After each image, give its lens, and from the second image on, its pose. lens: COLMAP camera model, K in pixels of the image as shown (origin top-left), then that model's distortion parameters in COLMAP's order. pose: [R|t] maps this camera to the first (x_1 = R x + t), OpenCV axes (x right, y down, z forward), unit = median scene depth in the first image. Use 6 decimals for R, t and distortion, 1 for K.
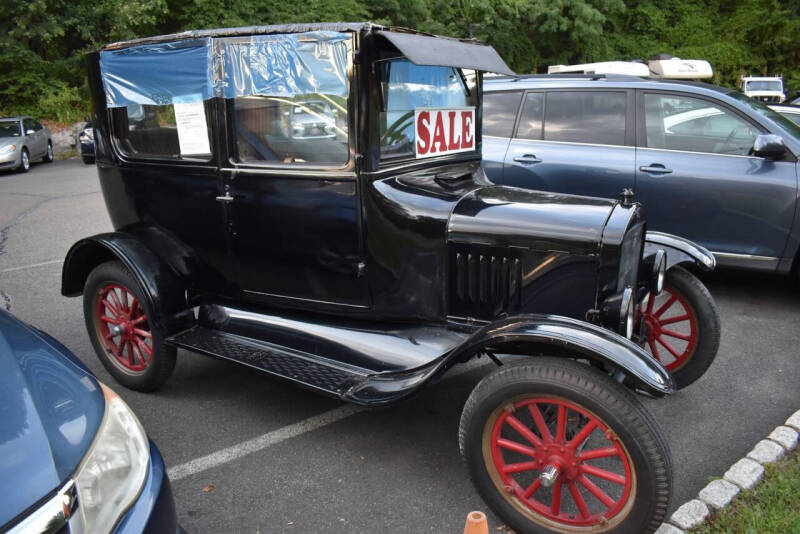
lens RADIAL K [[626.0, 0, 400.0], [0, 626.0, 267.0], [0, 0, 1]] dist [-0.085300, -0.000083]
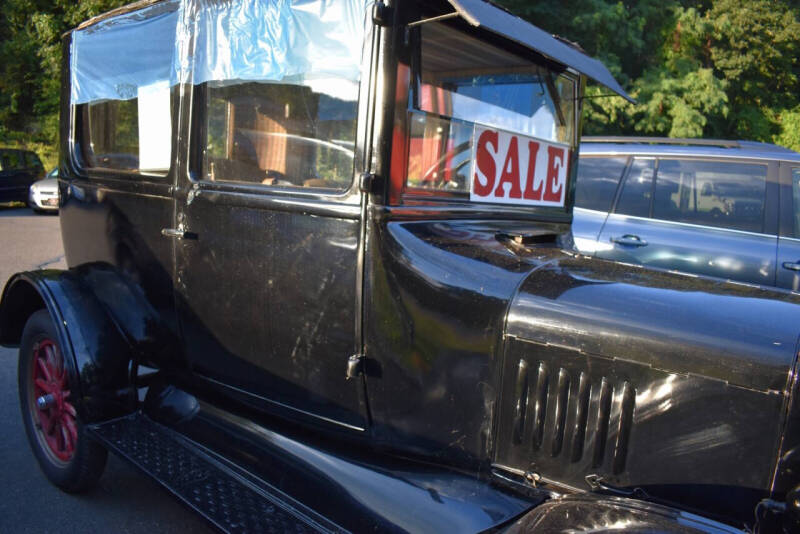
lens RADIAL K [[626.0, 0, 400.0], [0, 626.0, 267.0], [0, 0, 1]] dist [-0.085300, -0.000083]
pose [[0.986784, 0.103436, -0.124735, 0.039393], [-0.118942, 0.985122, -0.124046, -0.019112], [0.110049, 0.137243, 0.984405, 0.355213]]
